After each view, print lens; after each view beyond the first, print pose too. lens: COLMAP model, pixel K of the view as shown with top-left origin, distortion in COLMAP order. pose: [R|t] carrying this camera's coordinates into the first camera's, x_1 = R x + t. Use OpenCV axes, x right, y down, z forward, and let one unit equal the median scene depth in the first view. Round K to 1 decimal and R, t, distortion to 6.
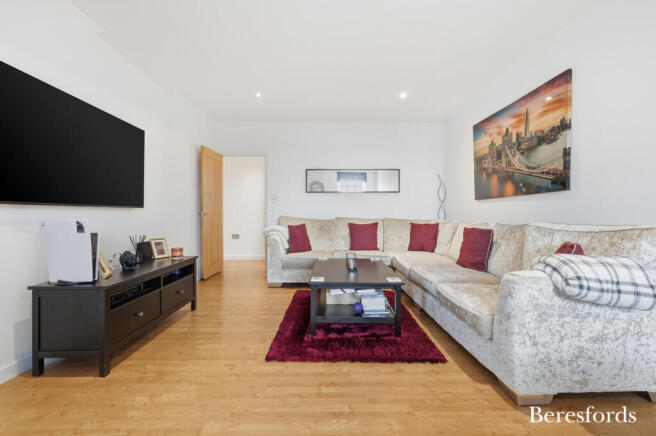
lens RADIAL K [[293.4, 0, 328.7], [0, 293.4, 217.6], [0, 0, 1]] dist [0.029029, 0.000984]
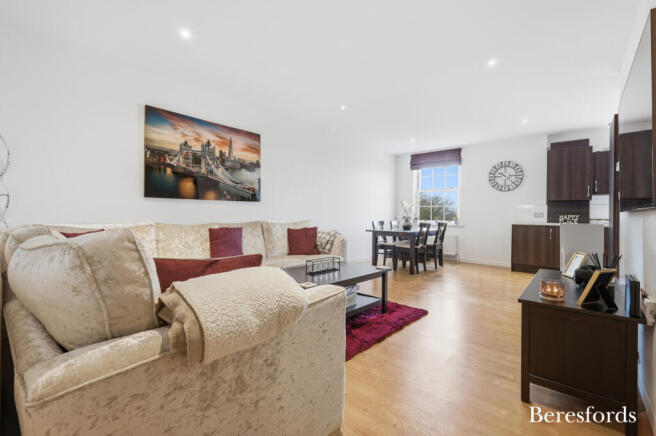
lens RADIAL K [[293.4, 0, 327.6], [0, 293.4, 217.7], [0, 0, 1]] dist [0.029029, 0.000984]
pose [[-0.741851, -0.015596, 0.670383, -0.555412], [-0.003376, 0.999804, 0.019524, -0.025701], [-0.670556, 0.012221, -0.741758, 1.645247]]
